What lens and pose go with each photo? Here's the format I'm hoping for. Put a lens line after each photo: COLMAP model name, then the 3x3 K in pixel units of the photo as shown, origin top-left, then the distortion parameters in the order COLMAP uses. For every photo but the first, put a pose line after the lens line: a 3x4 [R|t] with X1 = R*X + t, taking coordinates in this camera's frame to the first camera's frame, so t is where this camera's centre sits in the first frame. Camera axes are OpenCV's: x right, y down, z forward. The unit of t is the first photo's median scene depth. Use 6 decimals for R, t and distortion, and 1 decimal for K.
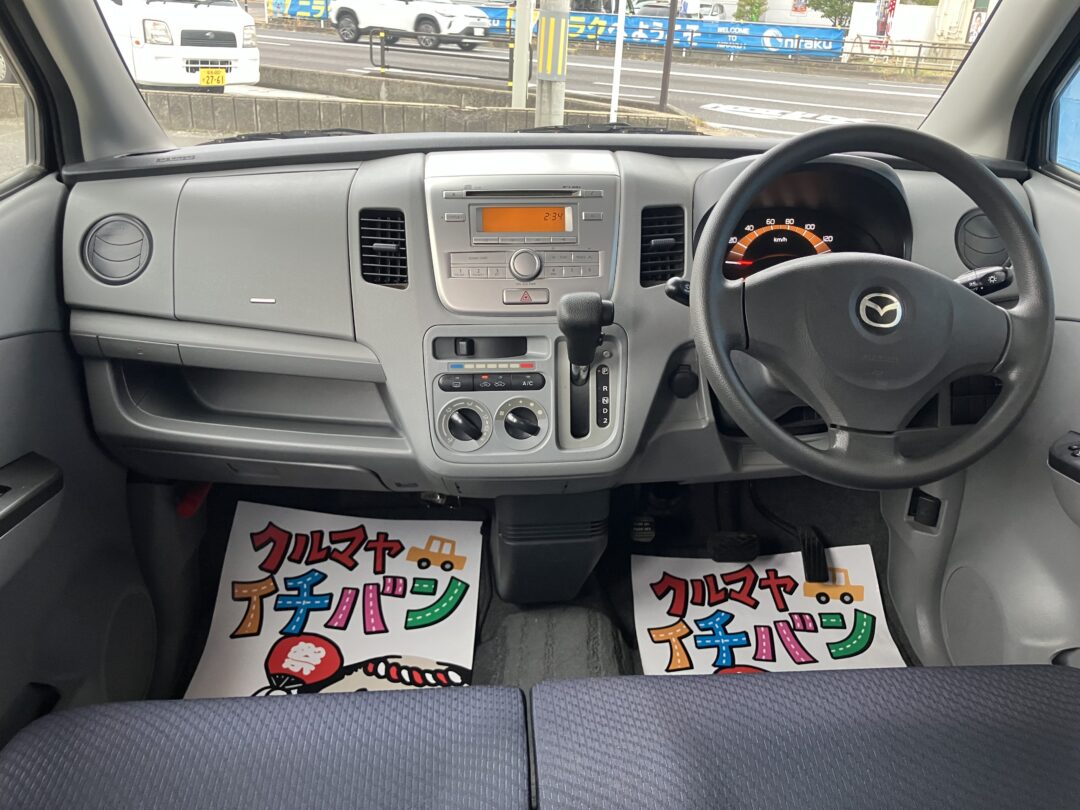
lens RADIAL K [[878.9, 0, 545.1], [0, 878.9, 404.1], [0, 0, 1]] dist [0.008147, -0.019031]
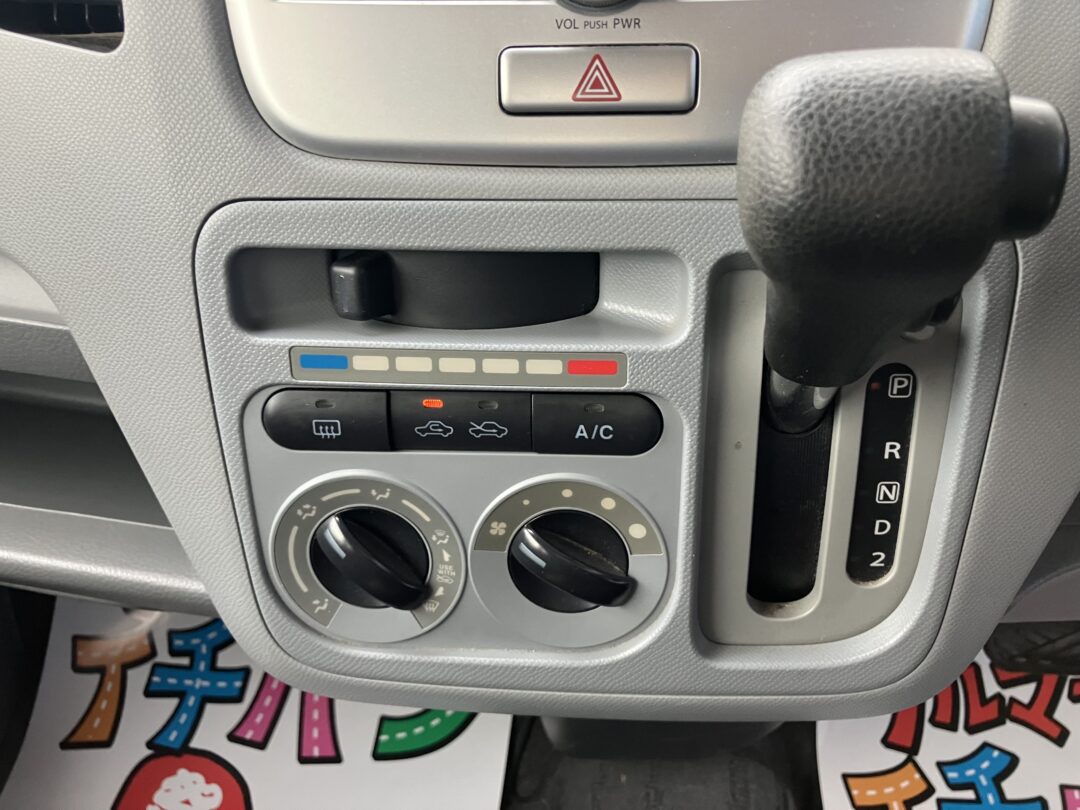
lens RADIAL K [[878.9, 0, 546.9], [0, 878.9, 397.1], [0, 0, 1]] dist [0.008147, -0.019031]
pose [[0.991076, 0.048198, -0.124278, -0.001635], [-0.022604, 0.979606, 0.199654, -0.062156], [0.131366, -0.195063, 0.971953, 0.544781]]
